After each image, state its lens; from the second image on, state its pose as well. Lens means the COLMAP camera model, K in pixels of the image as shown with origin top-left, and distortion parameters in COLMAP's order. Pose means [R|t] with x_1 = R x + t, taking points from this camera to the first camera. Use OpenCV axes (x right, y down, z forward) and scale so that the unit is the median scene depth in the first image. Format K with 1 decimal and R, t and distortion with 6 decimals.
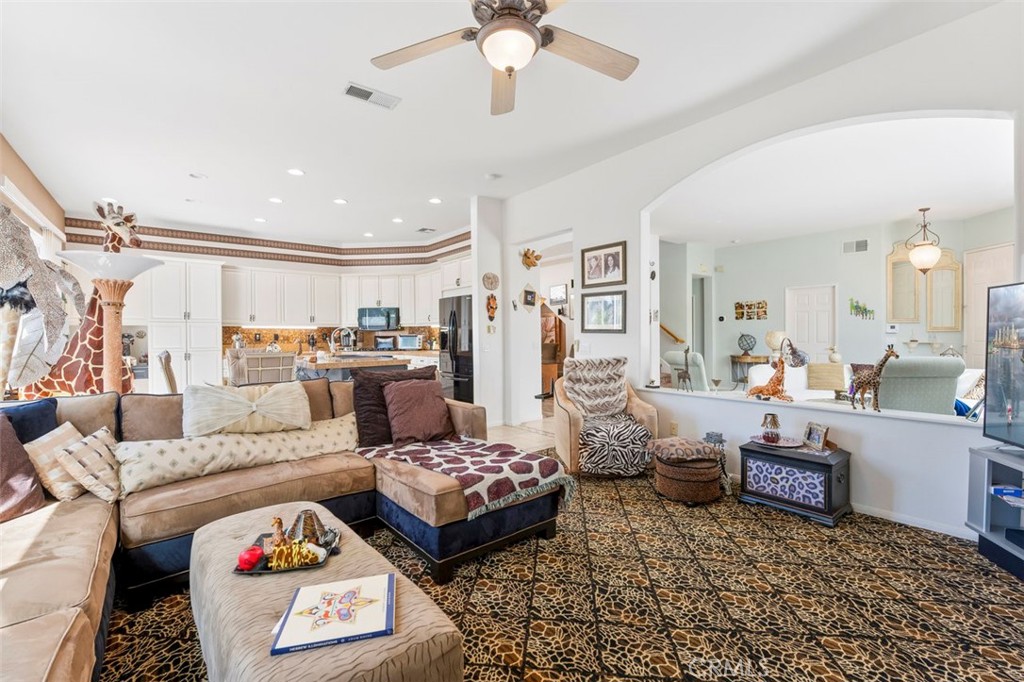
lens RADIAL K [[432.5, 0, 508.0], [0, 432.5, 335.8], [0, 0, 1]] dist [-0.012322, -0.000991]
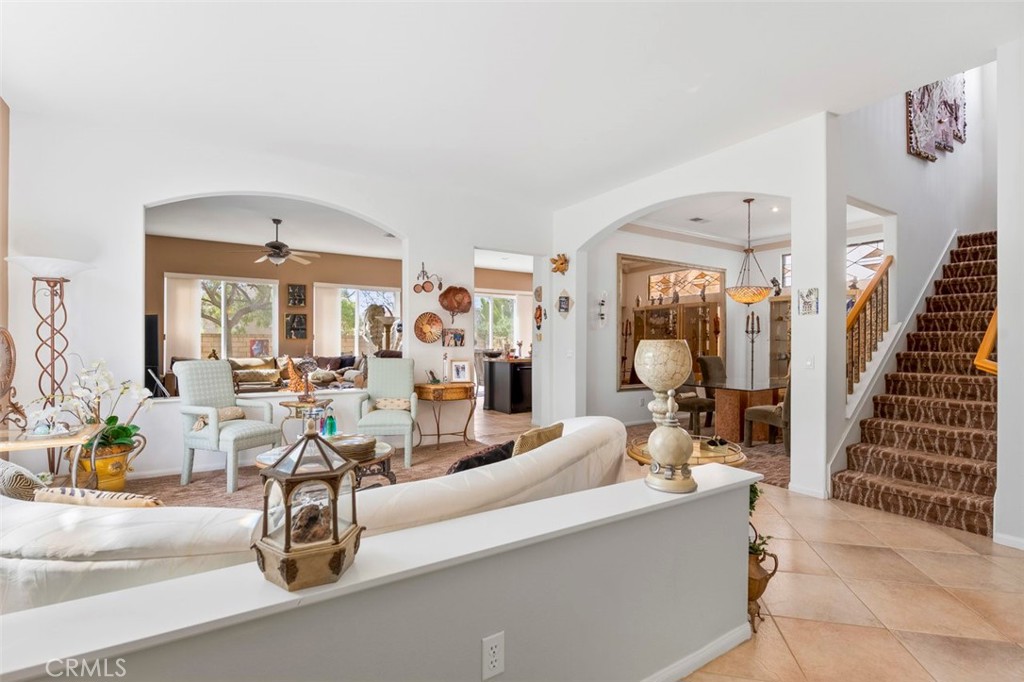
lens RADIAL K [[472.8, 0, 509.3], [0, 472.8, 344.0], [0, 0, 1]] dist [-0.004755, -0.000517]
pose [[-0.110202, 0.010989, -0.993848, 0.964895], [-0.005955, 0.999914, 0.011717, -0.008917], [0.993891, 0.007210, -0.110127, 0.863219]]
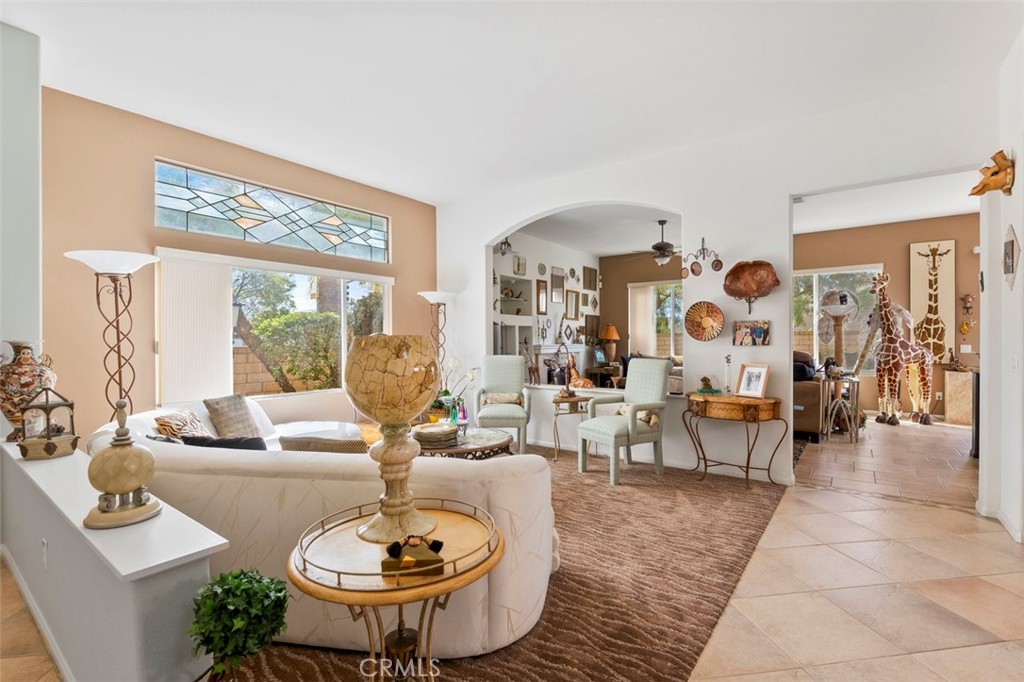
lens RADIAL K [[464.7, 0, 510.0], [0, 464.7, 344.9], [0, 0, 1]] dist [-0.004550, -0.005940]
pose [[-0.968587, 0.015193, -0.248210, 0.590372], [0.012065, 0.999828, 0.014116, -0.007031], [0.248382, 0.010678, -0.968603, 1.158778]]
